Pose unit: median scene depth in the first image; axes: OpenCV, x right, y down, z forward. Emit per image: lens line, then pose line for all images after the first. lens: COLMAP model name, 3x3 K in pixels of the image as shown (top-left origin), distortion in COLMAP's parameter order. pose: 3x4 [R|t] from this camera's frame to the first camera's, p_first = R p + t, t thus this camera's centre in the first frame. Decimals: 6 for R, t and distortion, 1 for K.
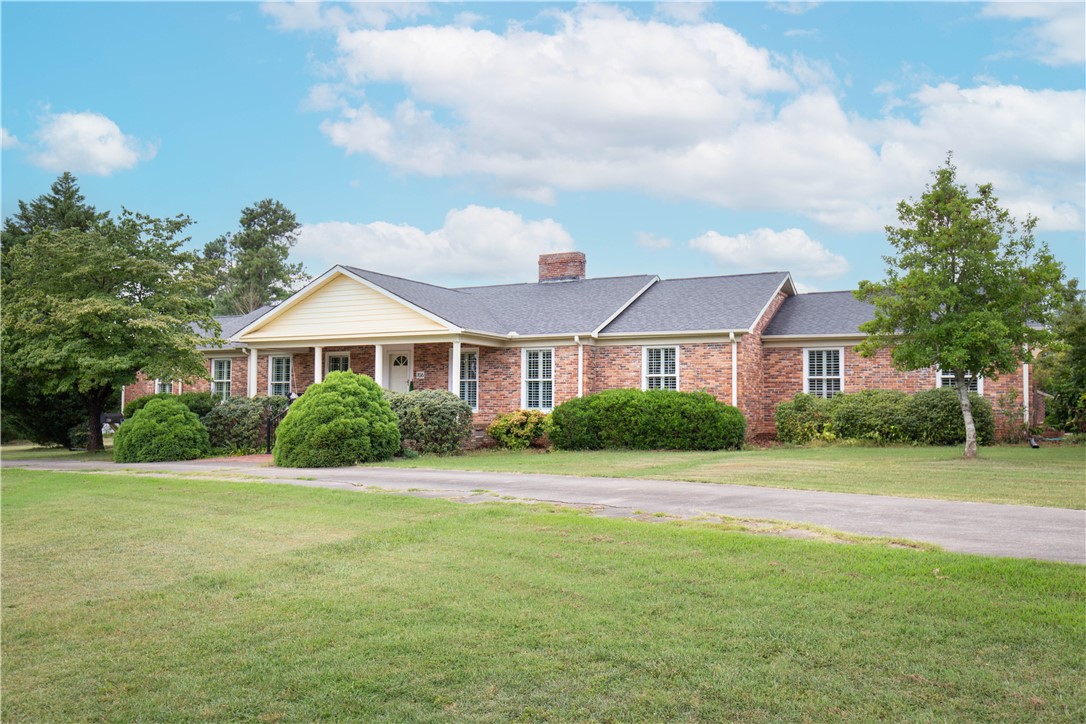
lens RADIAL K [[887.0, 0, 541.5], [0, 887.0, 357.3], [0, 0, 1]] dist [-0.004808, 0.000134]
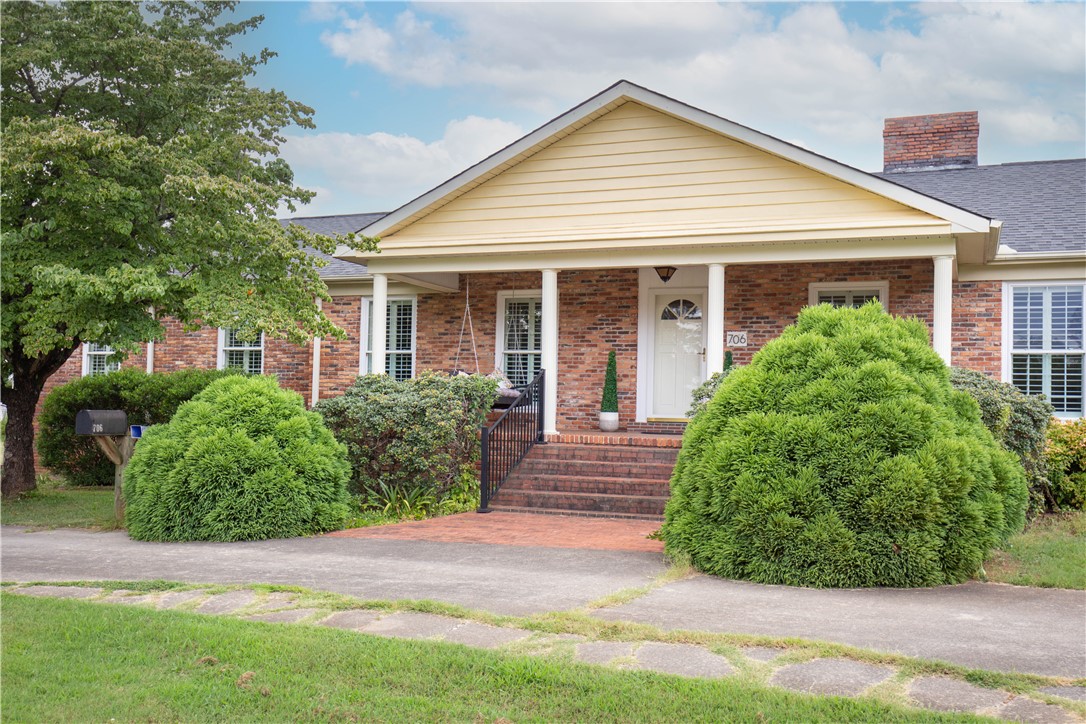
lens RADIAL K [[1078.5, 0, 545.7], [0, 1078.5, 366.8], [0, 0, 1]] dist [0.010666, 0.000000]
pose [[0.996805, 0.019641, 0.077418, -0.300036], [-0.021129, 0.999607, 0.018442, 0.027952], [-0.077026, -0.020018, 0.996828, 0.457566]]
